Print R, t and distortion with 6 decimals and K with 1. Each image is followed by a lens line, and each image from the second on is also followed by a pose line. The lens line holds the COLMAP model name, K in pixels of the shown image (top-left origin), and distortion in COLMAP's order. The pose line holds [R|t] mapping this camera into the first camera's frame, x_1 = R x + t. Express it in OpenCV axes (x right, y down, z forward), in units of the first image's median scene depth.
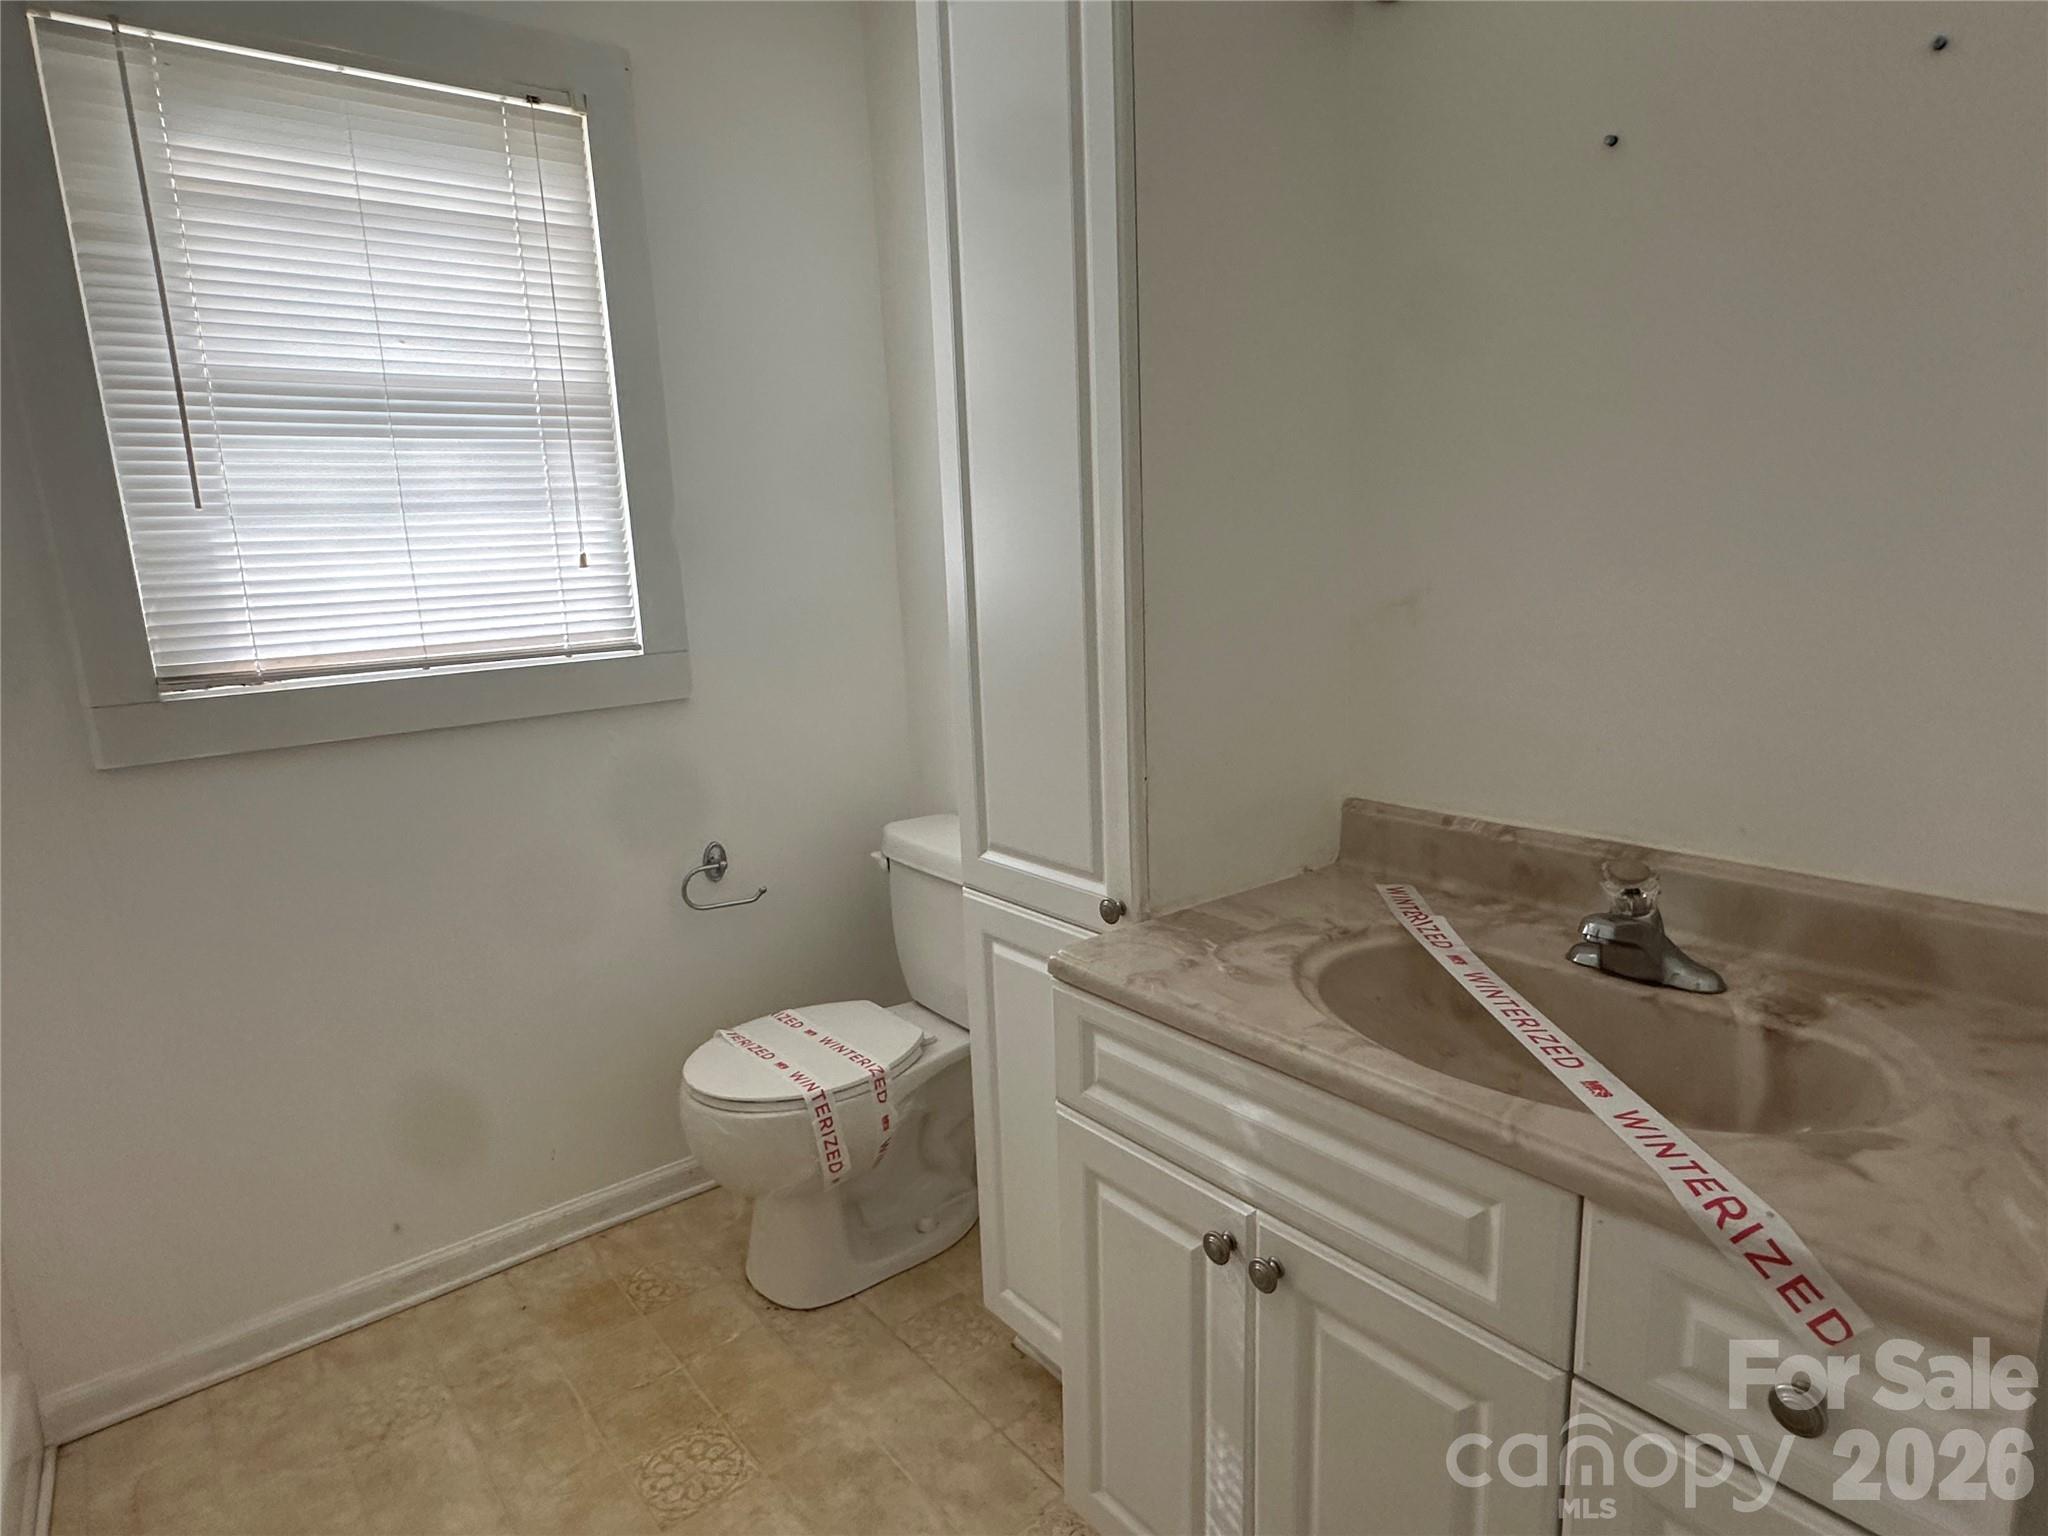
lens RADIAL K [[1134.3, 0, 1023.7], [0, 1134.3, 764.8], [0, 0, 1]] dist [-0.013801, 0.008220]
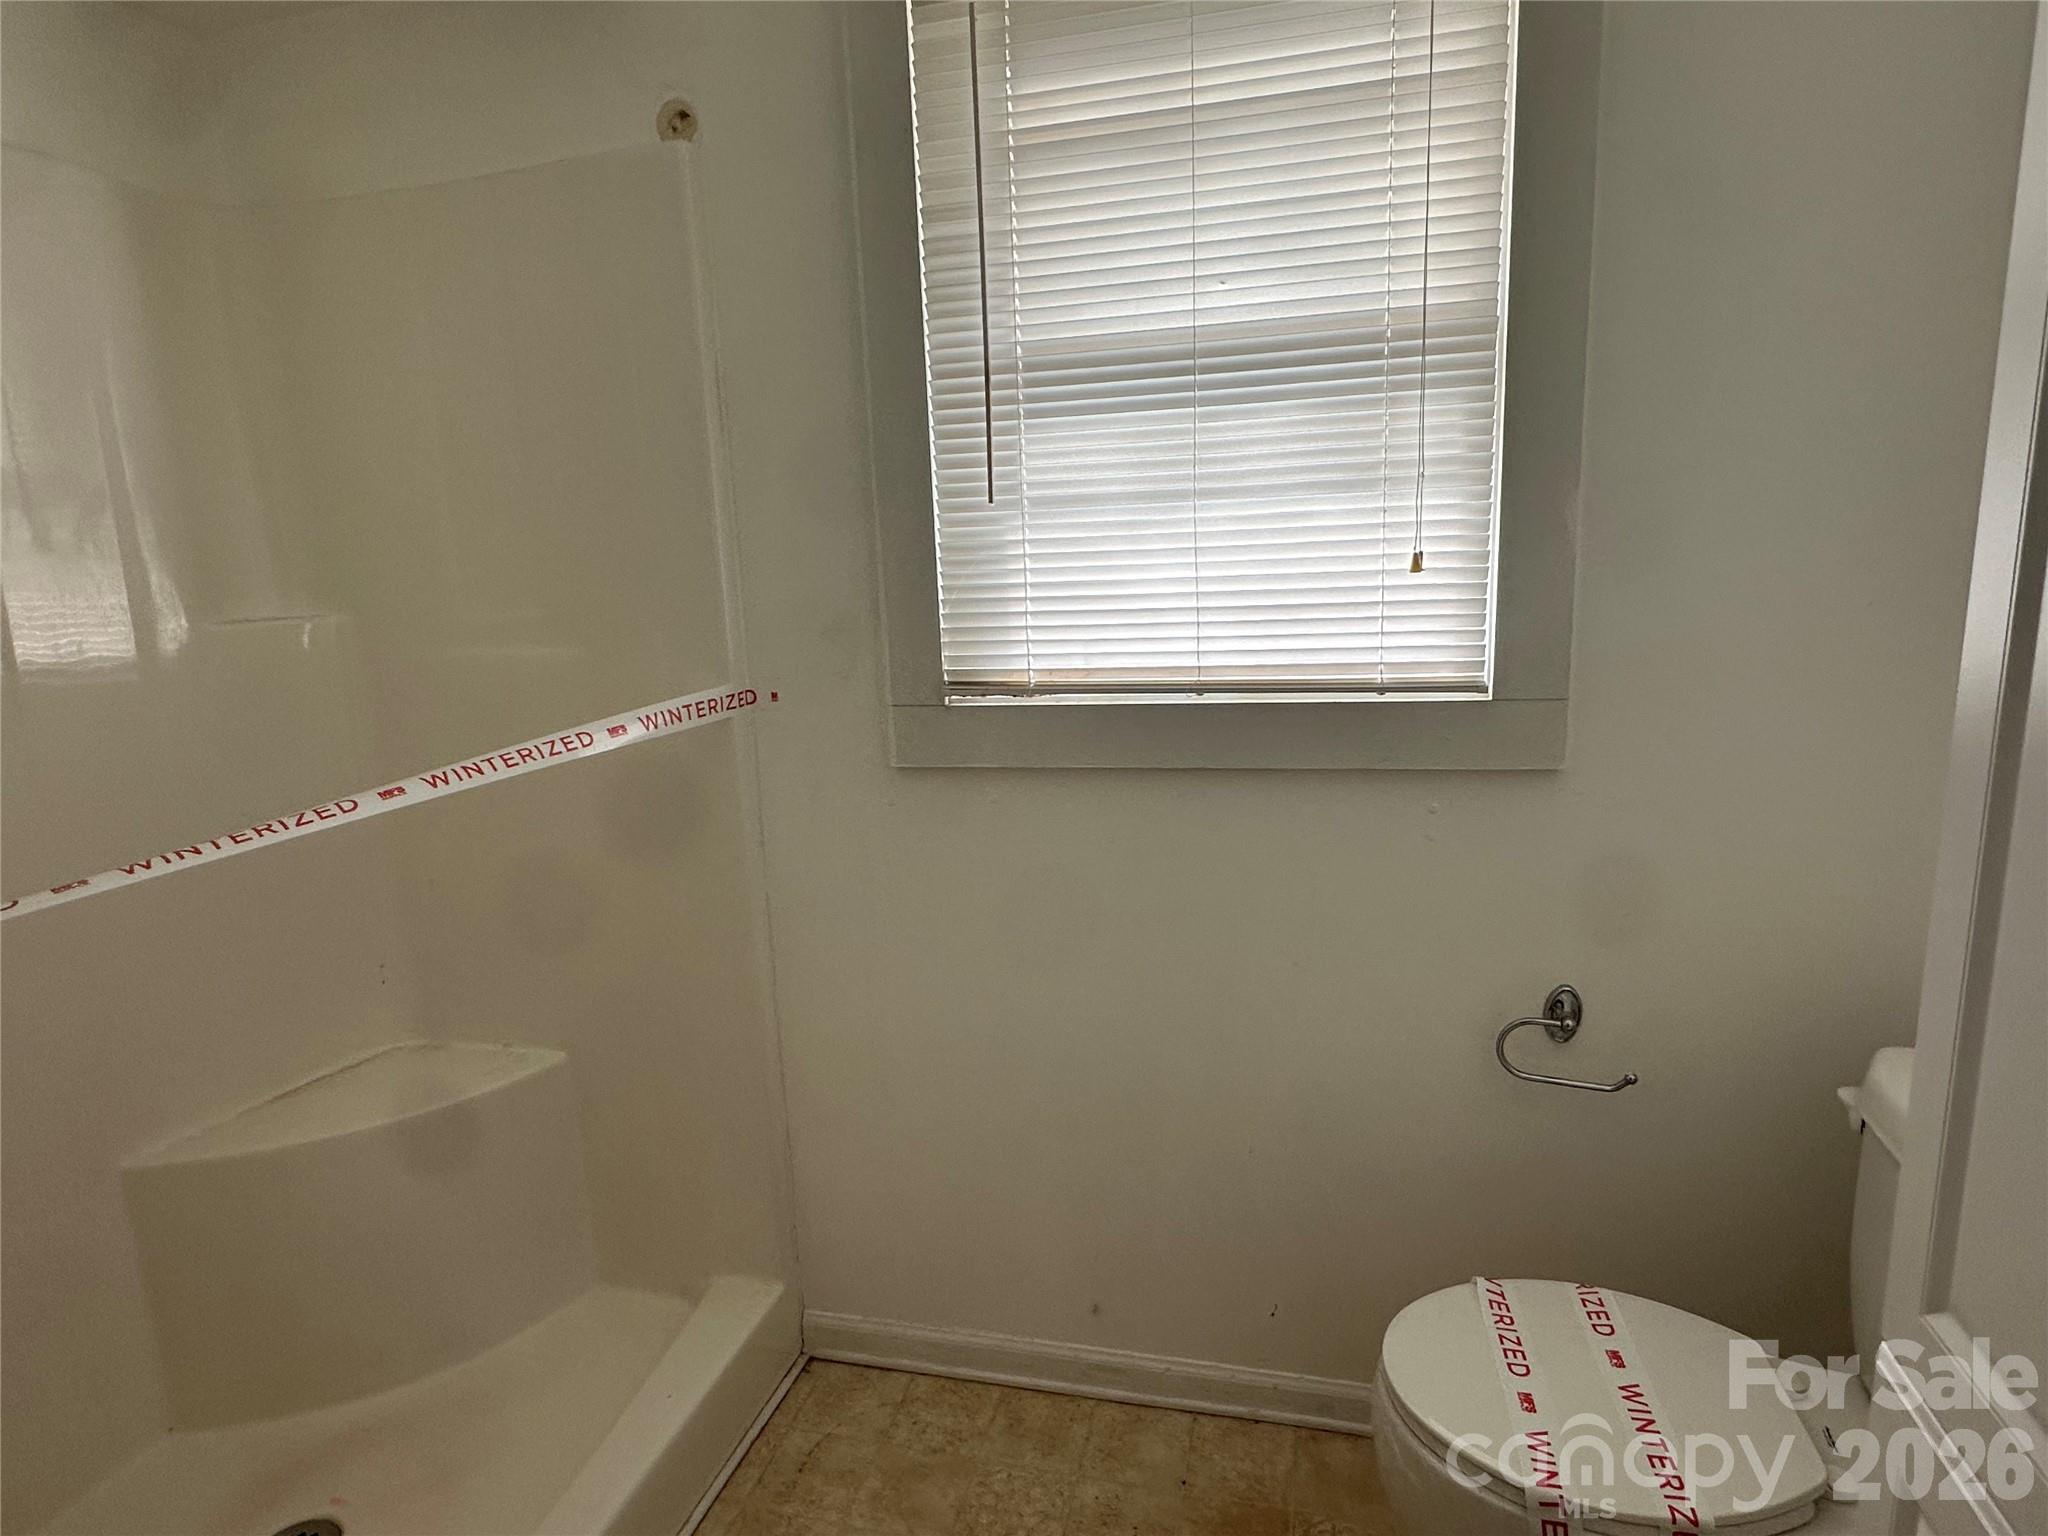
lens RADIAL K [[1134.3, 0, 1032.0], [0, 1134.3, 784.8], [0, 0, 1]] dist [-0.013801, 0.008220]
pose [[0.603725, 0.171302, -0.778570, 0.043153], [-0.139858, 0.984252, 0.108107, -0.092651], [0.784828, 0.043622, 0.618176, 0.407351]]
